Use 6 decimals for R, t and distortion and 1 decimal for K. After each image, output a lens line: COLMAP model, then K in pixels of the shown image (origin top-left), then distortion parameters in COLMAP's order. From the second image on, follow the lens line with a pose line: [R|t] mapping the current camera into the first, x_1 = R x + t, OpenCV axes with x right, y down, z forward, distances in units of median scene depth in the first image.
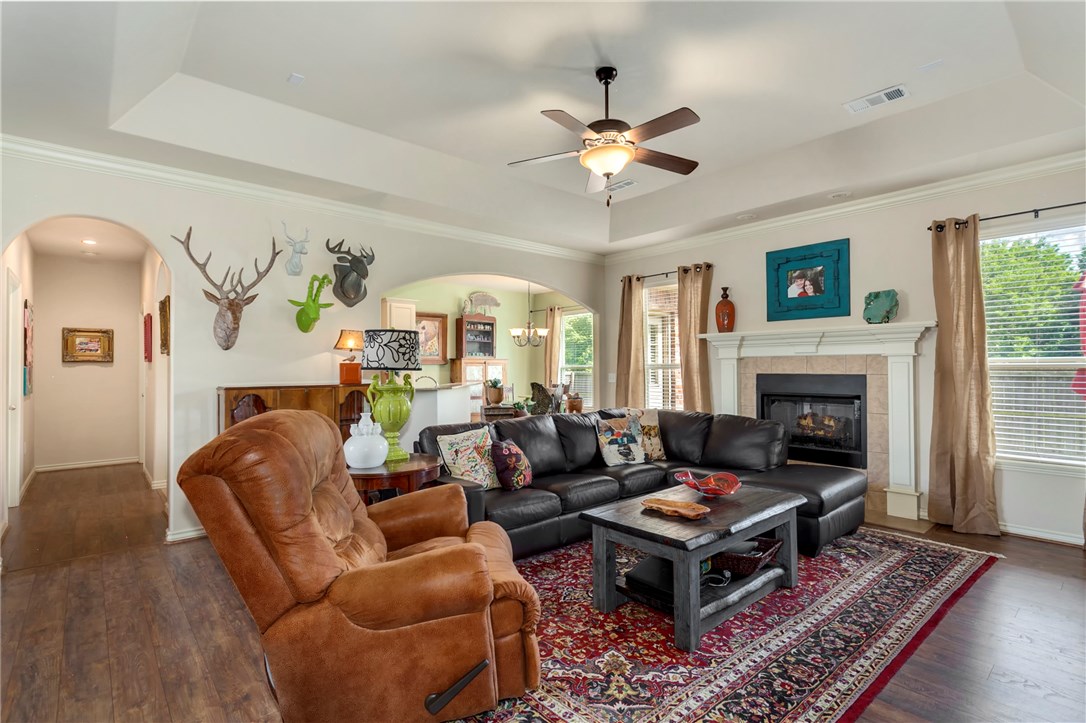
lens RADIAL K [[533.8, 0, 537.3], [0, 533.8, 357.0], [0, 0, 1]] dist [0.014547, -0.000084]
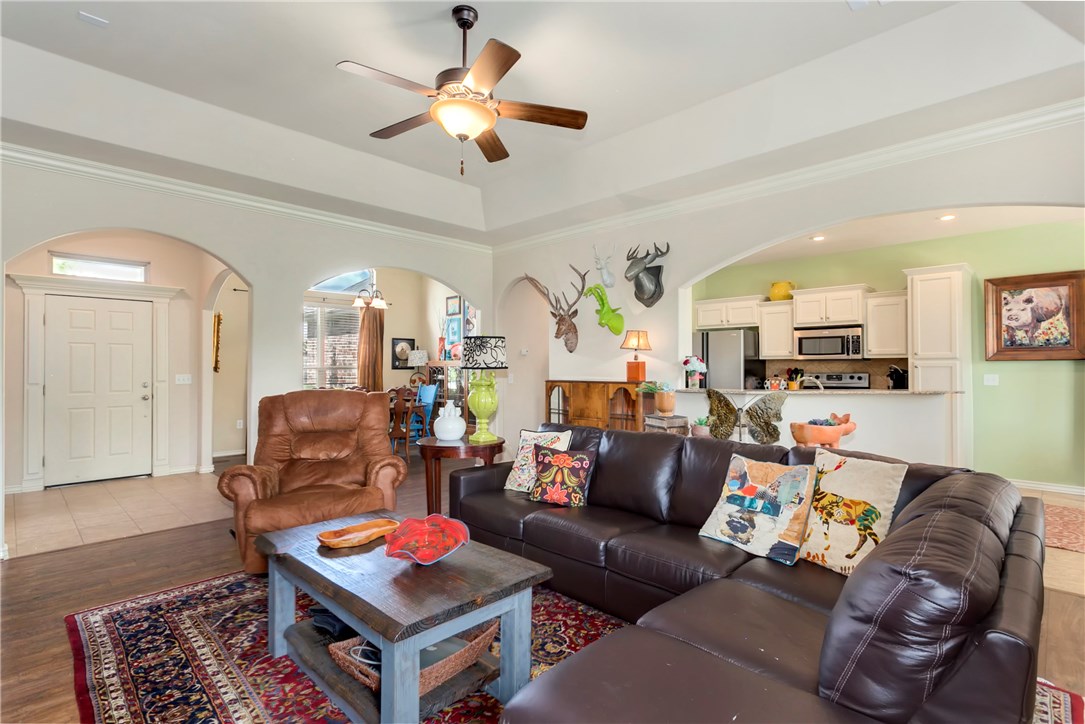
lens RADIAL K [[522.7, 0, 536.2], [0, 522.7, 363.9], [0, 0, 1]] dist [0.005118, 0.000472]
pose [[0.060286, -0.001243, -0.998180, 0.665573], [0.021197, 0.999775, 0.000036, 0.010972], [0.997956, -0.021160, 0.060298, 0.744429]]
